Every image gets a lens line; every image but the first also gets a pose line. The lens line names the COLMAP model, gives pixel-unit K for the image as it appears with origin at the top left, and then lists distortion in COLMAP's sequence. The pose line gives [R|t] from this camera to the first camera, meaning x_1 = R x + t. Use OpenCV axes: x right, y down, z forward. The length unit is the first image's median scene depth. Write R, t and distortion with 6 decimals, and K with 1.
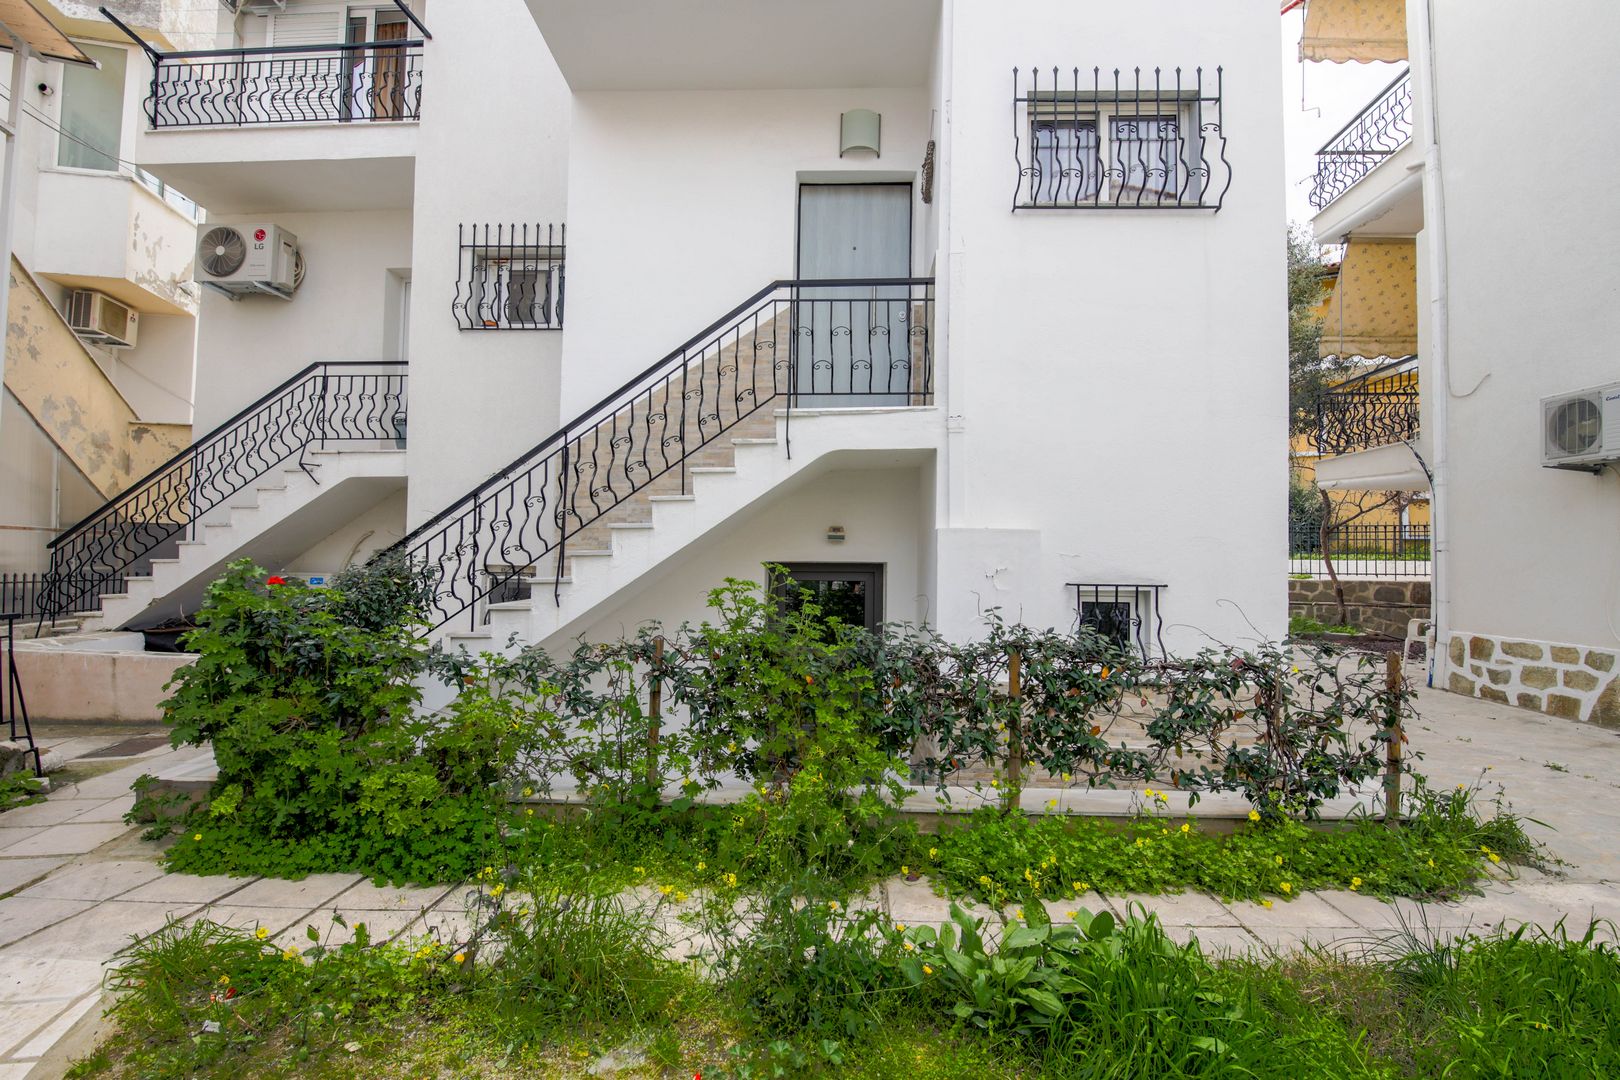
lens RADIAL K [[698.4, 0, 810.0], [0, 698.4, 540.0], [0, 0, 1]] dist [-0.000144, -0.008110]
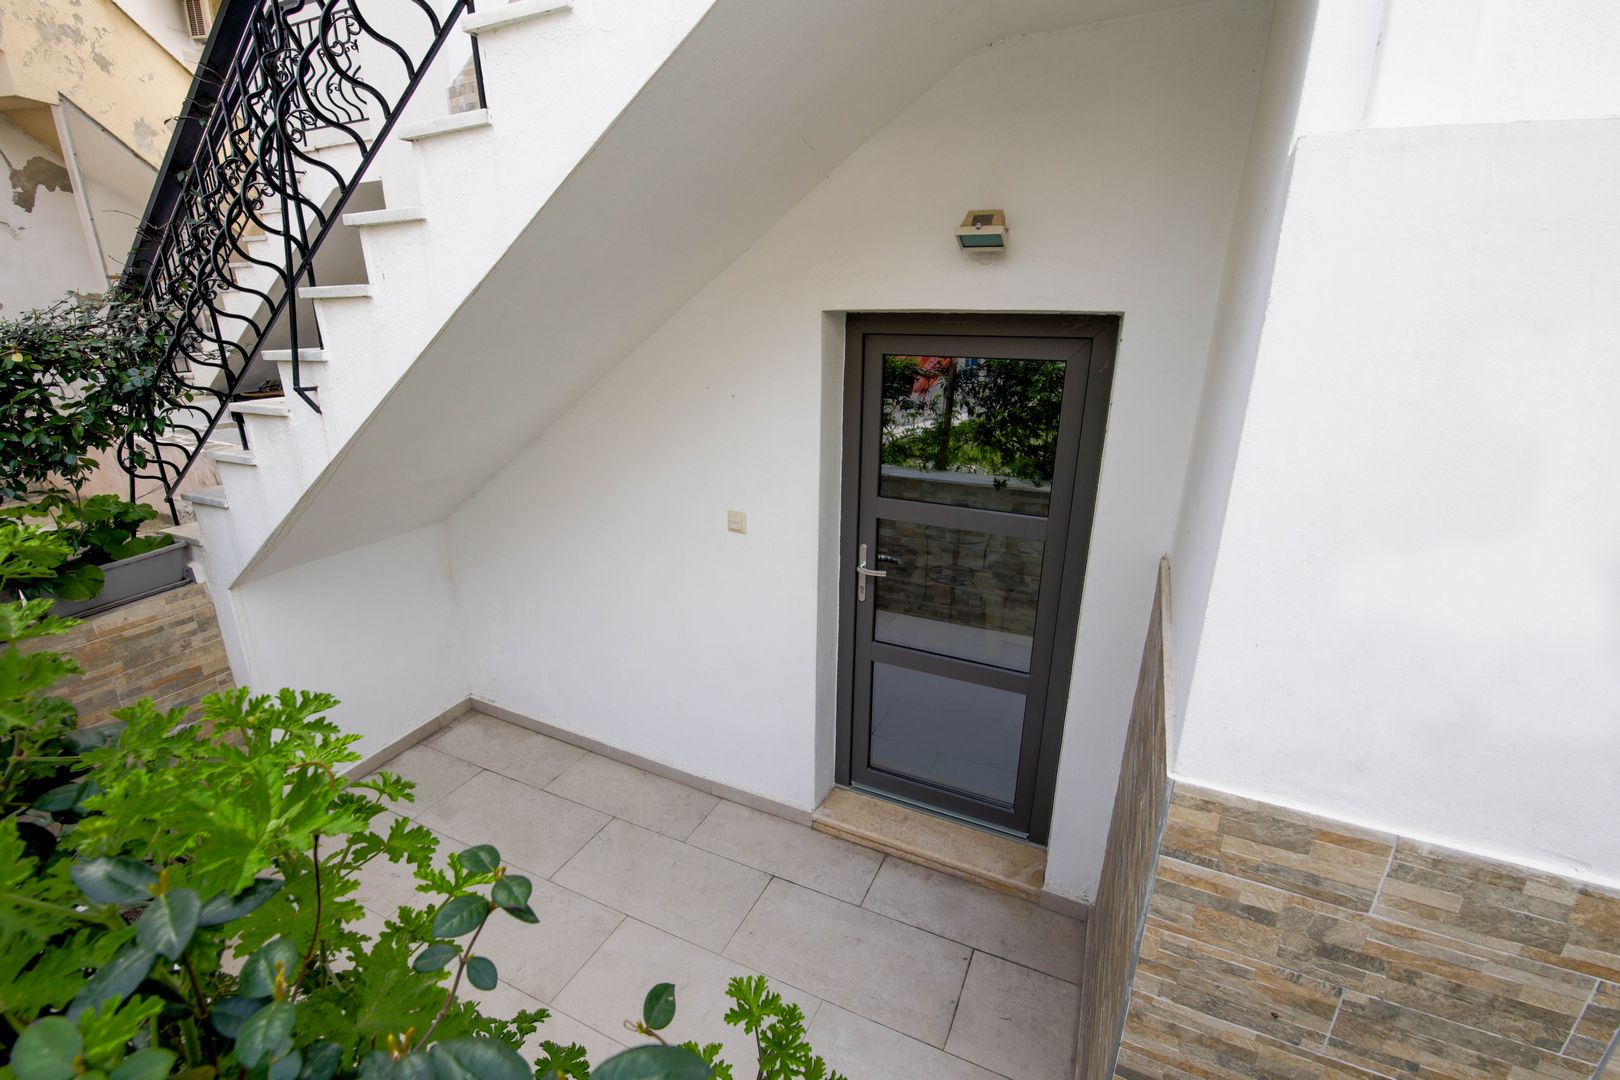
lens RADIAL K [[698.4, 0, 810.0], [0, 698.4, 540.0], [0, 0, 1]] dist [-0.000144, -0.008110]
pose [[0.922591, 0.119988, -0.366645, 0.106828], [0.009252, 0.943246, 0.331967, 0.021531], [0.385668, -0.309662, 0.869120, 0.563411]]
